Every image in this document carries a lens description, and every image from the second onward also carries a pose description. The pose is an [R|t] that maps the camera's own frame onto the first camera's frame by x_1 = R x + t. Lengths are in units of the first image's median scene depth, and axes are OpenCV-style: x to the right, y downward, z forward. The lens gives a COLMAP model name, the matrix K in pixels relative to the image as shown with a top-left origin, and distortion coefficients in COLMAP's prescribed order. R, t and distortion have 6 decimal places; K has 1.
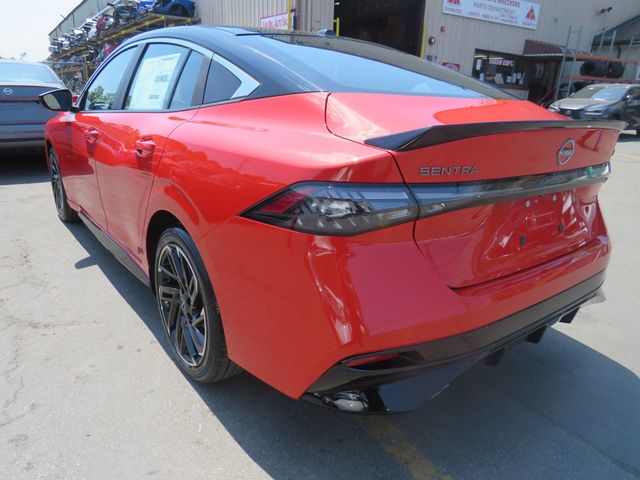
lens RADIAL K [[451.7, 0, 310.0], [0, 451.7, 253.9], [0, 0, 1]] dist [-0.077444, 0.053969]
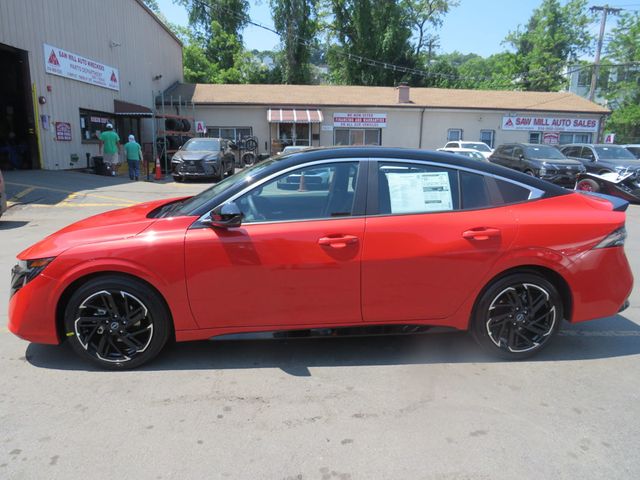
lens RADIAL K [[451.7, 0, 310.0], [0, 451.7, 253.9], [0, 0, 1]] dist [-0.077444, 0.053969]
pose [[0.555621, -0.227477, 0.799712, -1.619500], [0.301952, 0.951380, 0.060830, -0.367452], [-0.774668, 0.207676, 0.597294, 0.434698]]
